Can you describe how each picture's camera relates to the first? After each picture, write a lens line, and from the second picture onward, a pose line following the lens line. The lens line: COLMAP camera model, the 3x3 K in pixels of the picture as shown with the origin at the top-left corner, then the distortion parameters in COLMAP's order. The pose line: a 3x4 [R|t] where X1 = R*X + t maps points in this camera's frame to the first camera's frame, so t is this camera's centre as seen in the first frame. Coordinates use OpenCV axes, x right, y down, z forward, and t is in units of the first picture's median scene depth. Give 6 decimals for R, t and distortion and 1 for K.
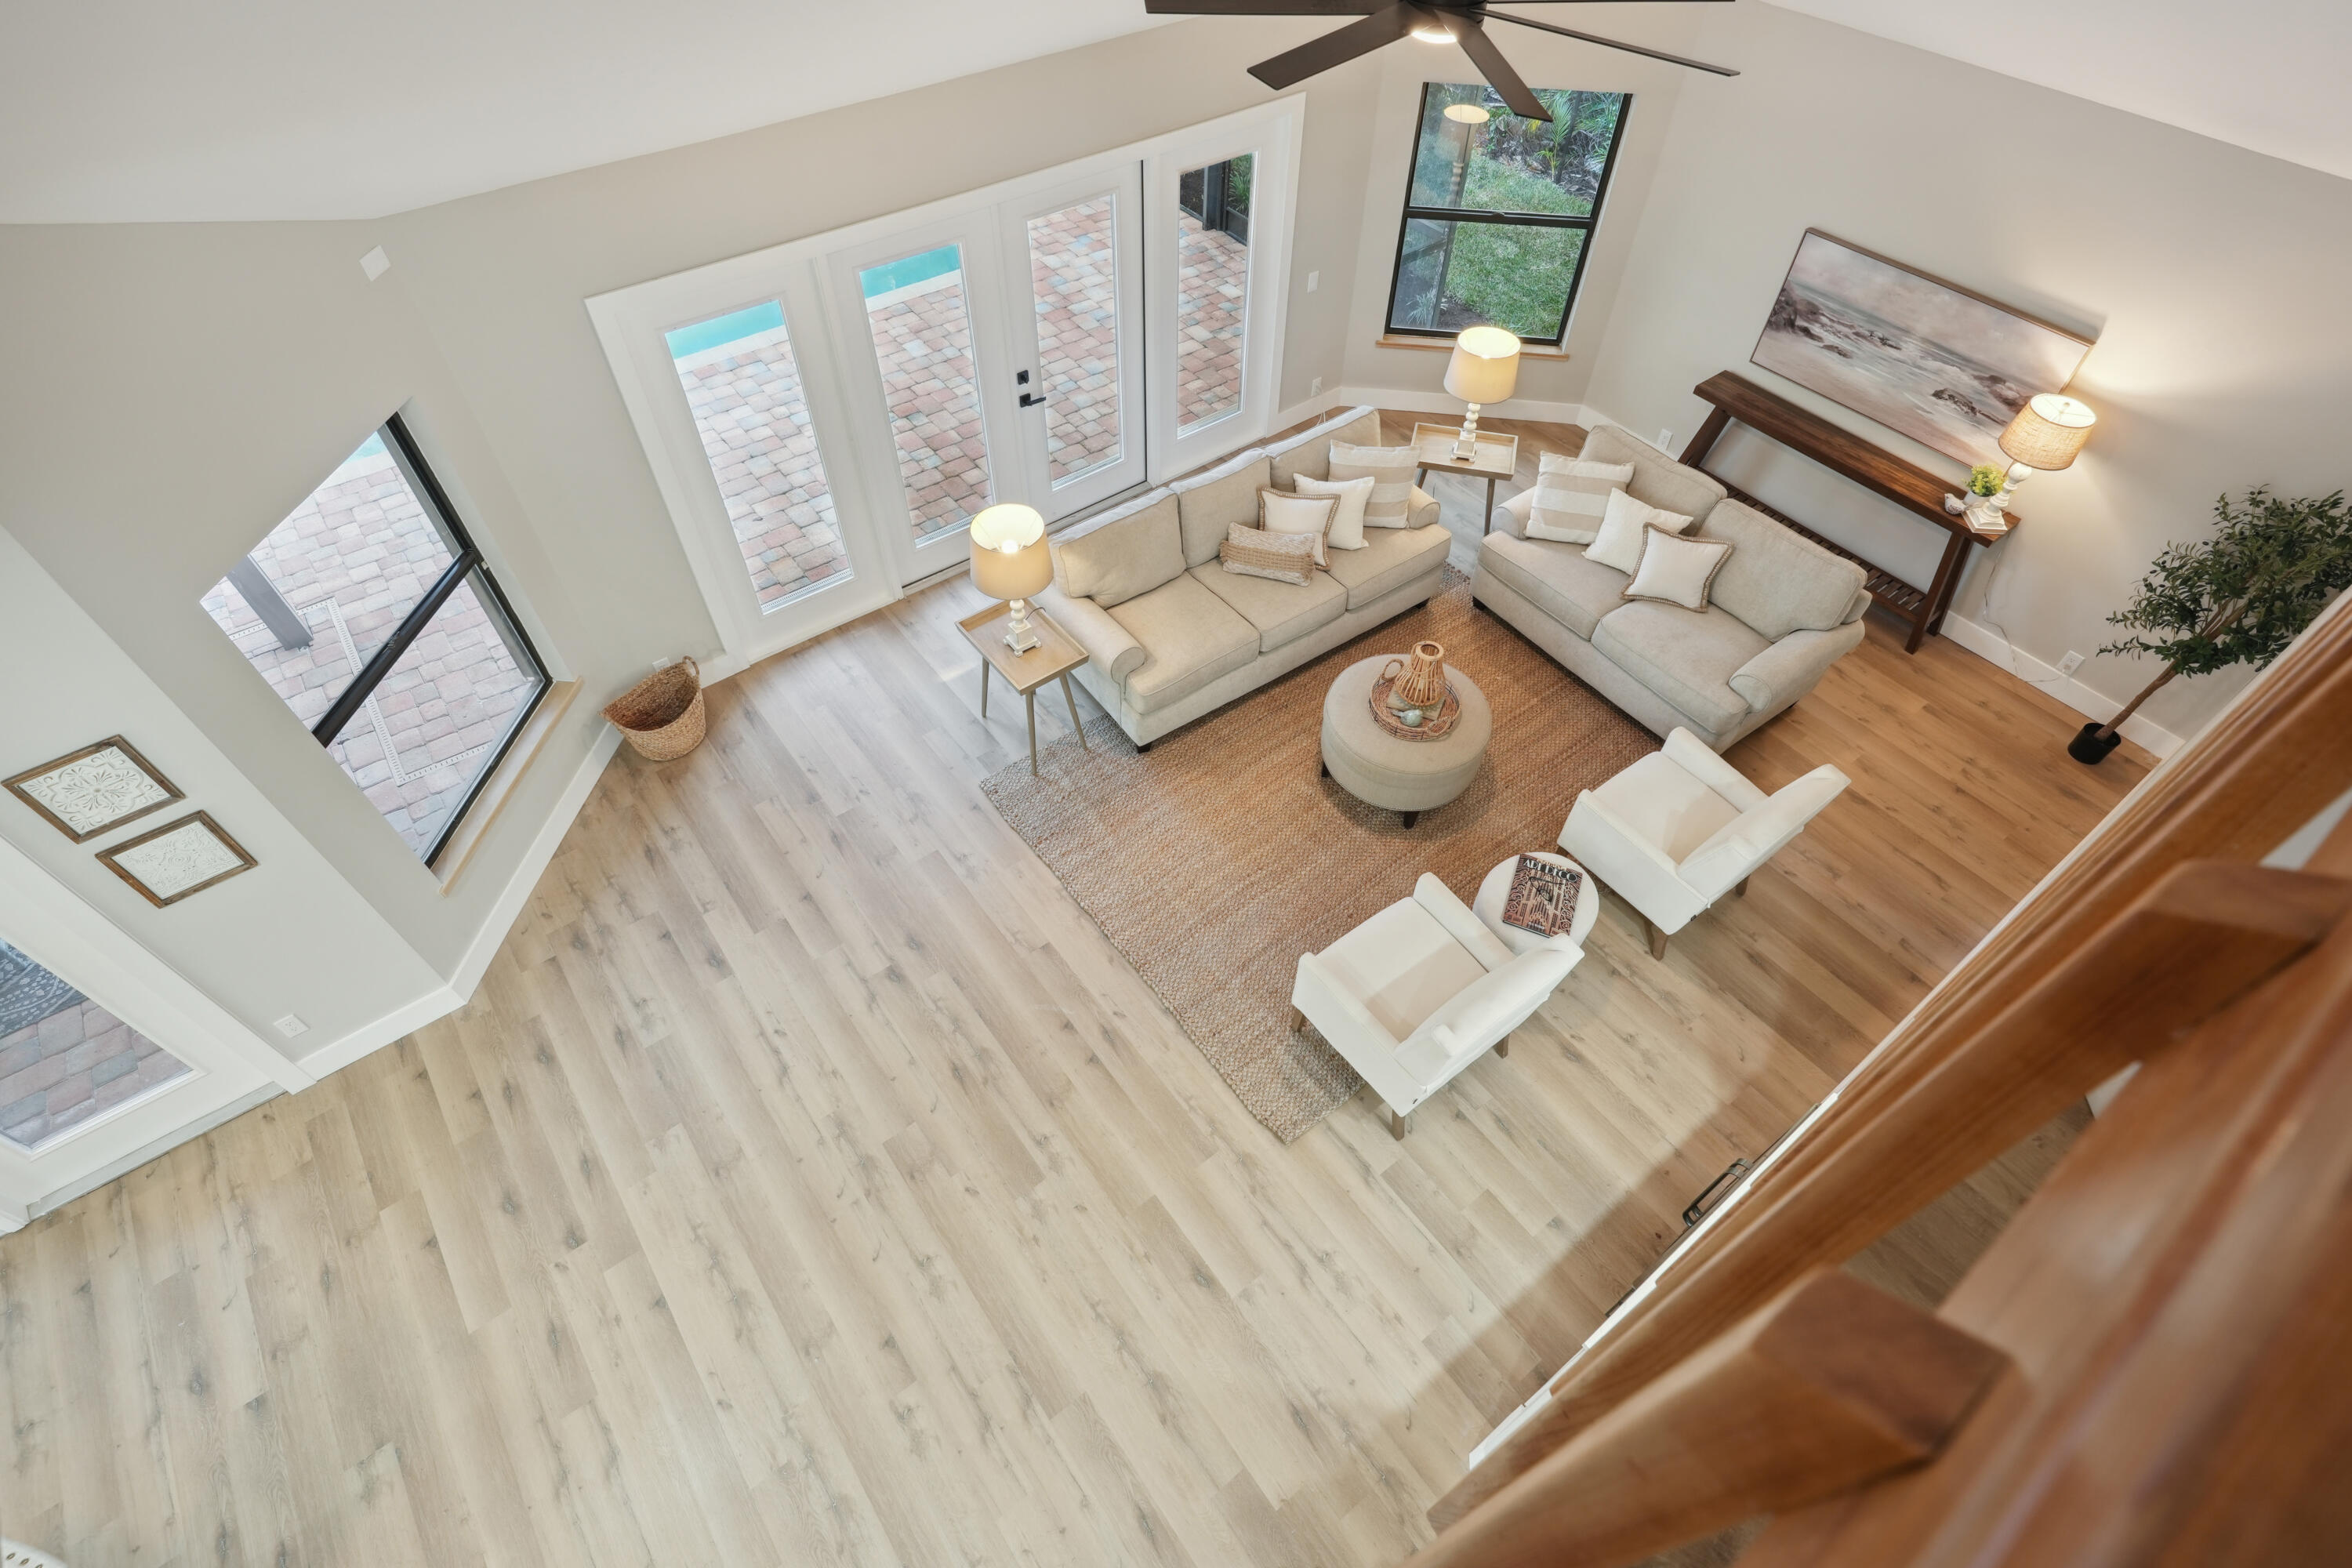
lens RADIAL K [[1142.7, 0, 1187.3], [0, 1142.7, 783.4], [0, 0, 1]] dist [0.009967, -0.004574]
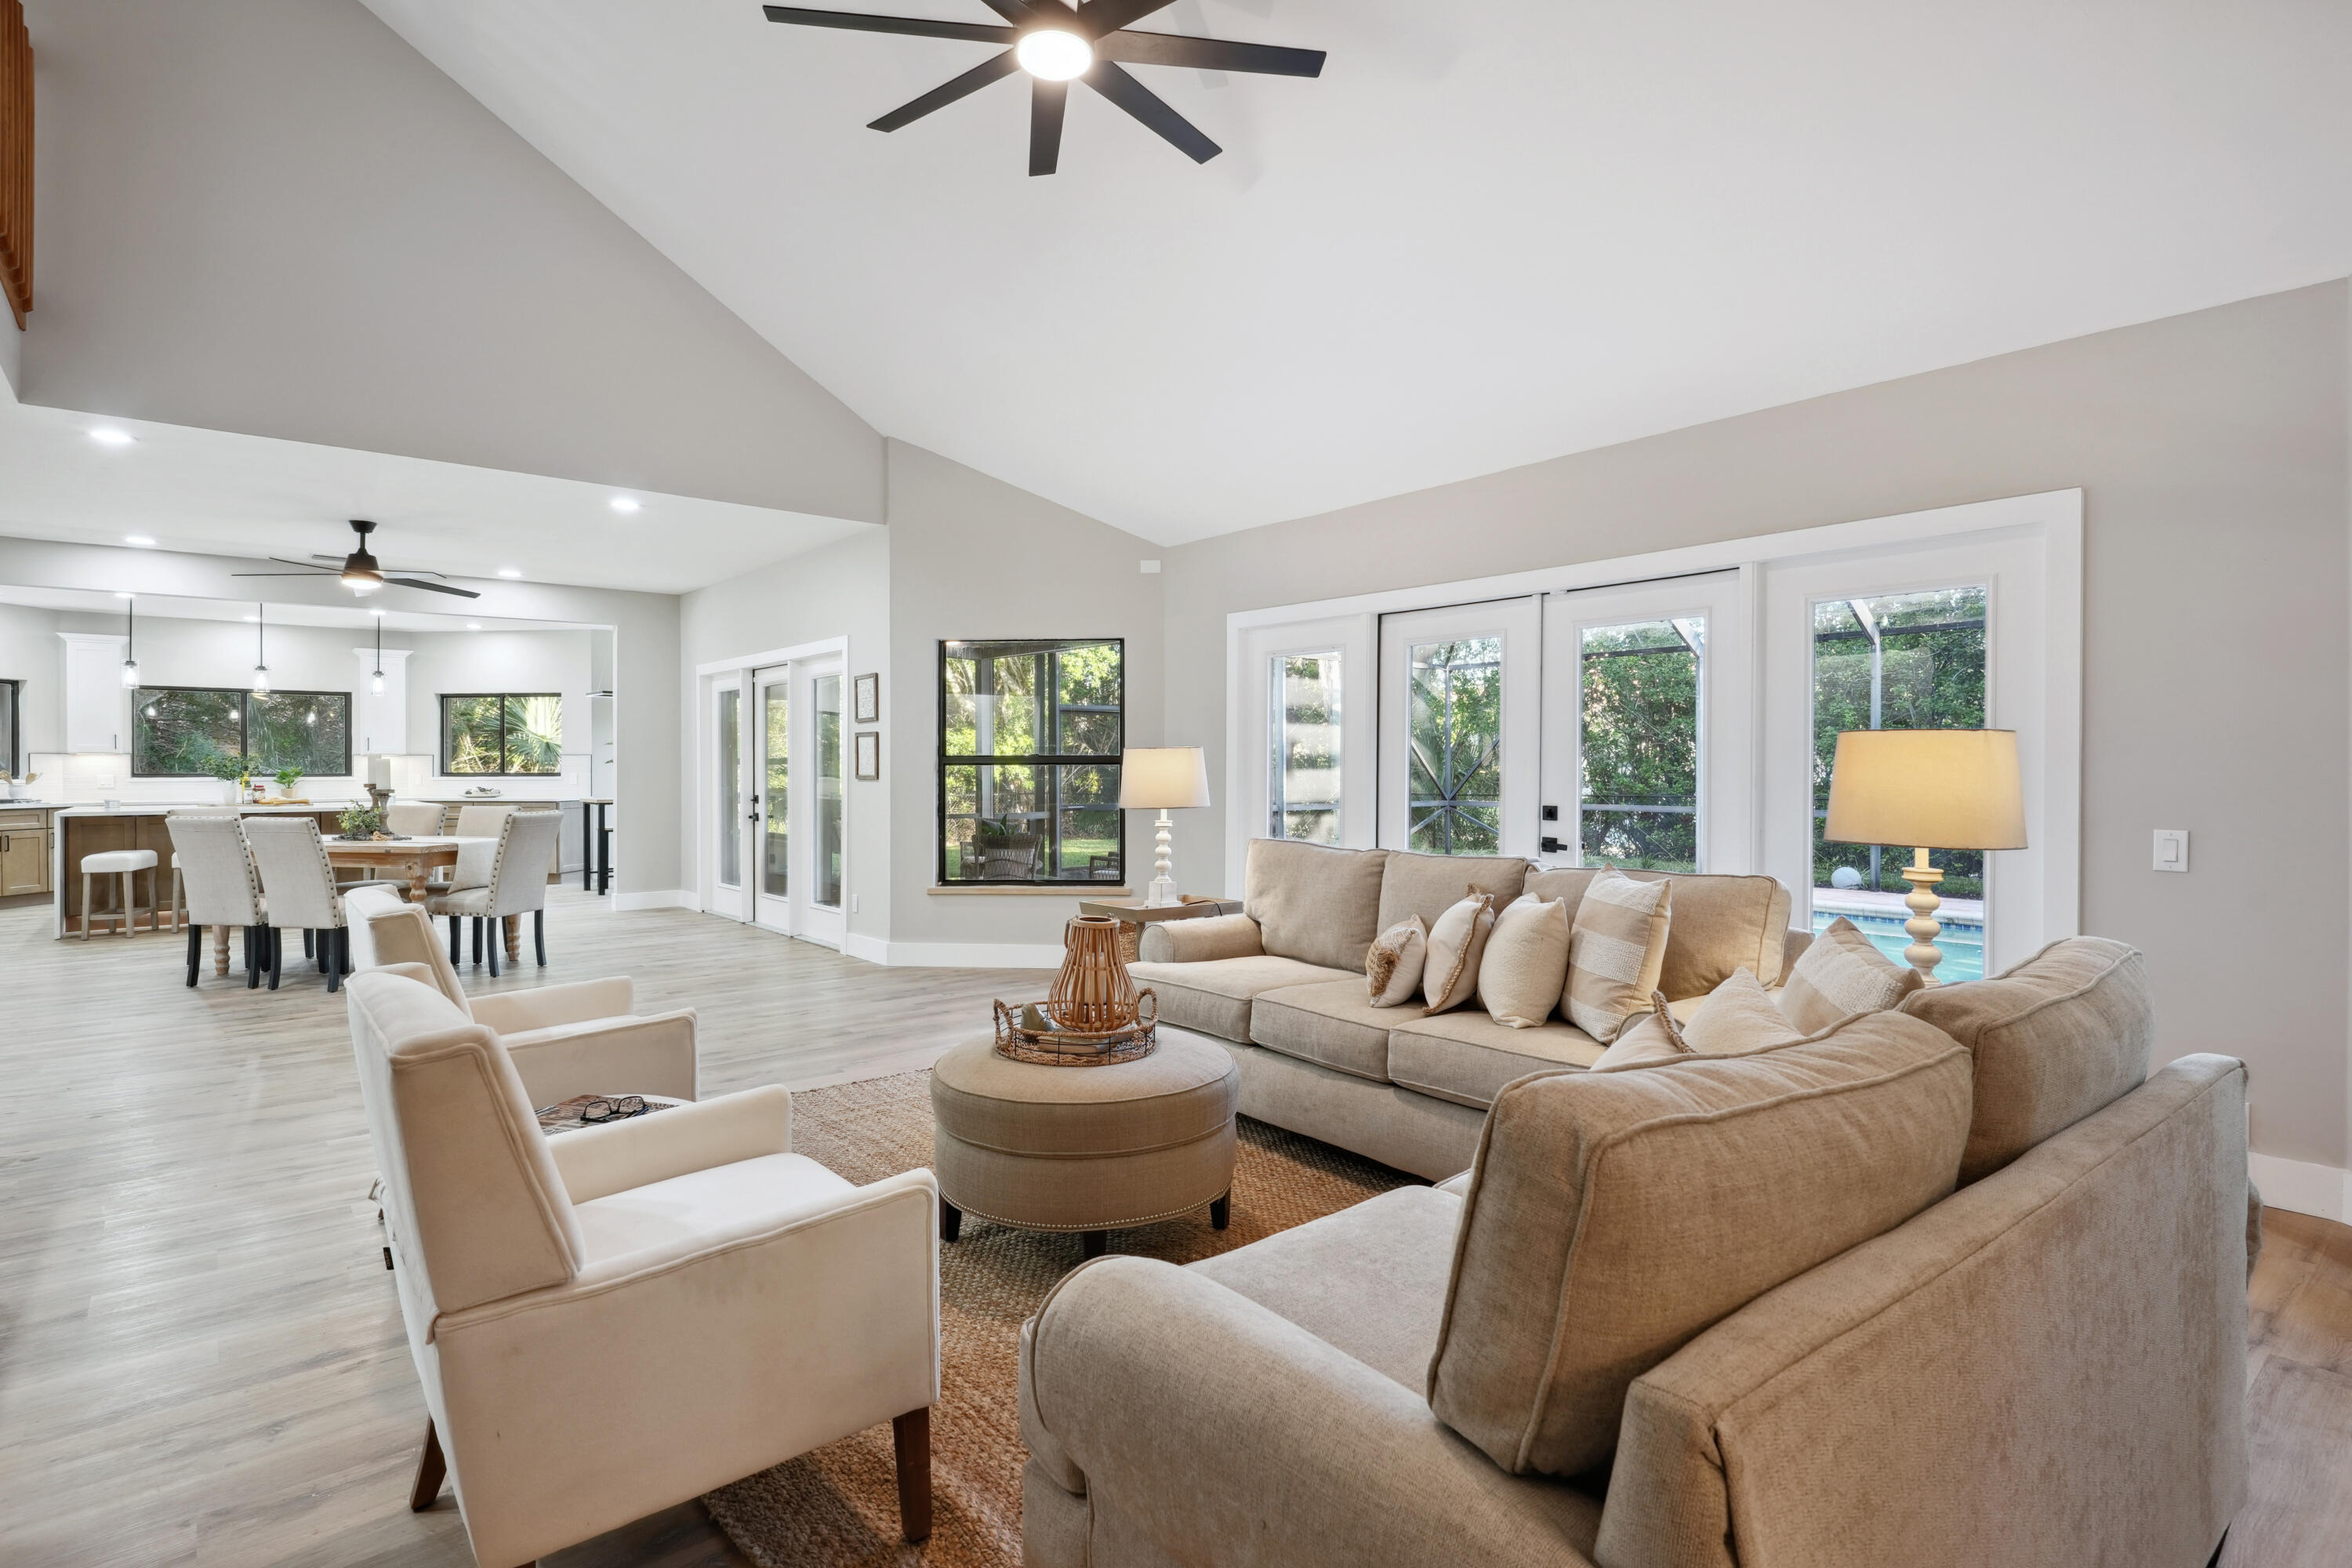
lens RADIAL K [[1142.7, 0, 1168.6], [0, 1142.7, 789.0], [0, 0, 1]] dist [0.009967, -0.004574]
pose [[0.050324, 0.008699, -0.998695, 0.877476], [-0.765965, 0.642035, -0.033004, -0.184348], [0.640910, 0.766626, 0.038973, 1.072018]]
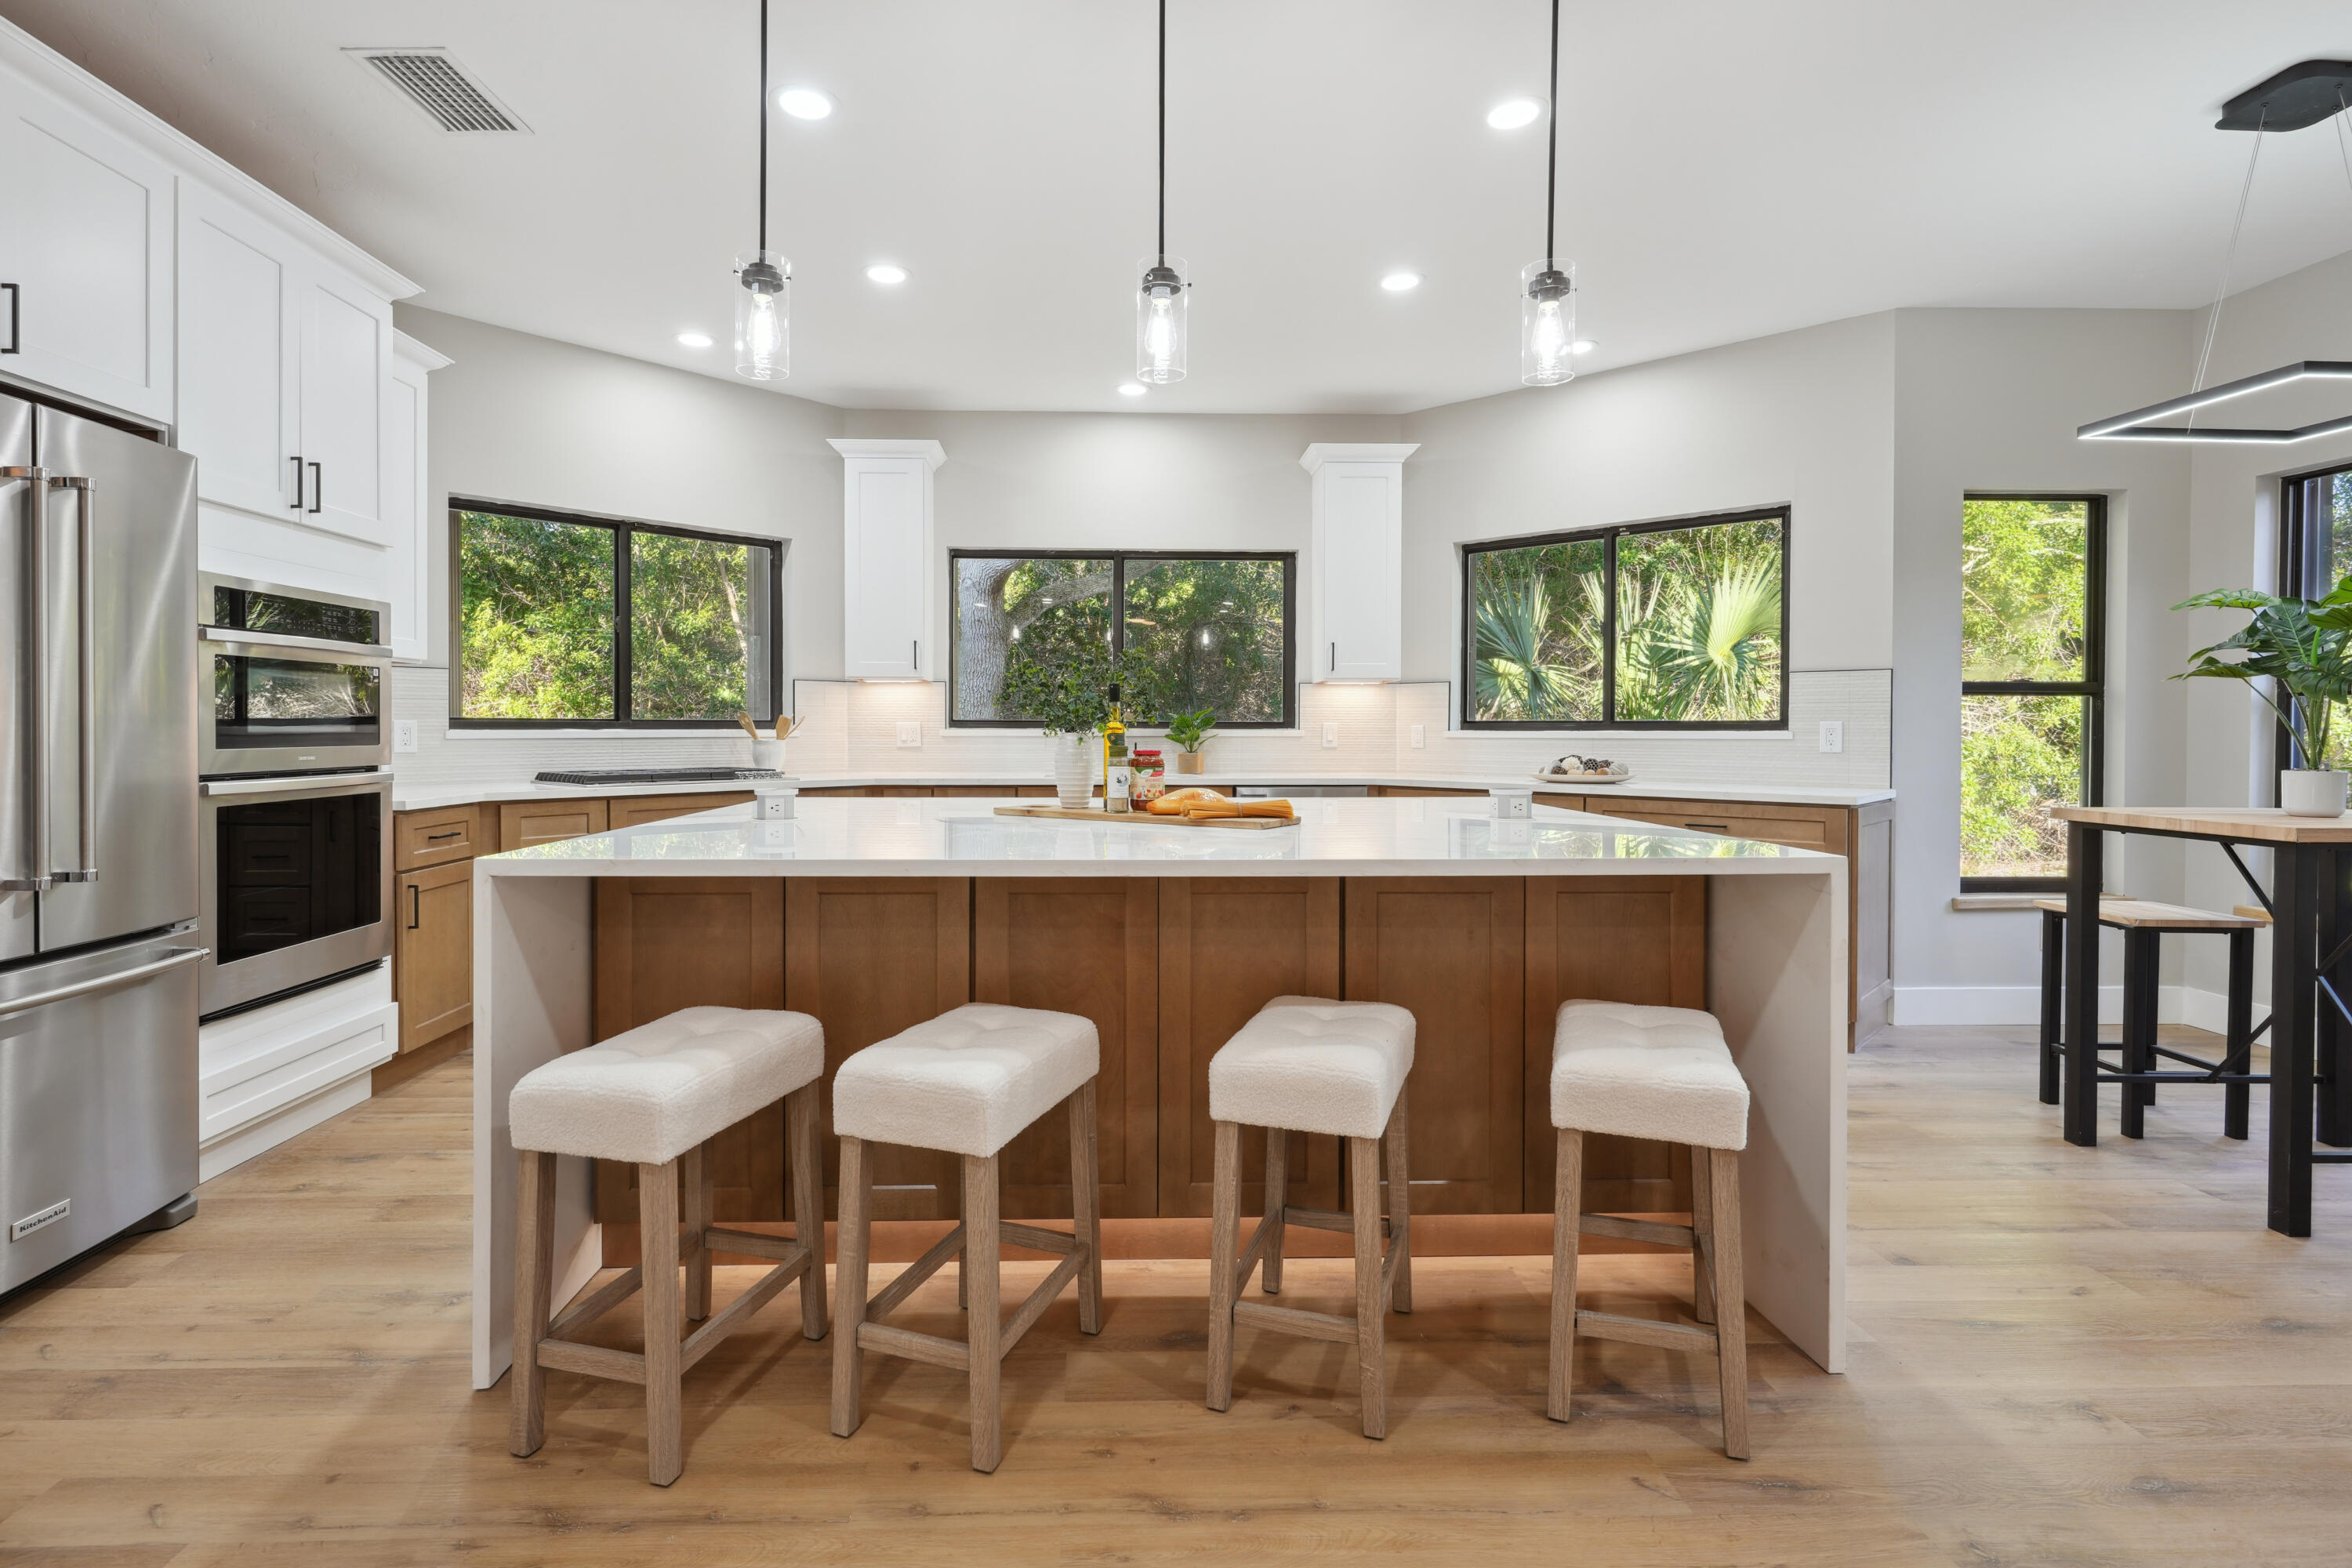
lens RADIAL K [[1142.7, 0, 1121.1], [0, 1142.7, 742.2], [0, 0, 1]] dist [0.009967, -0.004574]
pose [[-0.590902, 0.000468, -0.806743, -0.785366], [-0.622813, 0.635346, 0.456551, 0.734415], [0.512775, 0.772227, -0.375136, 0.307327]]
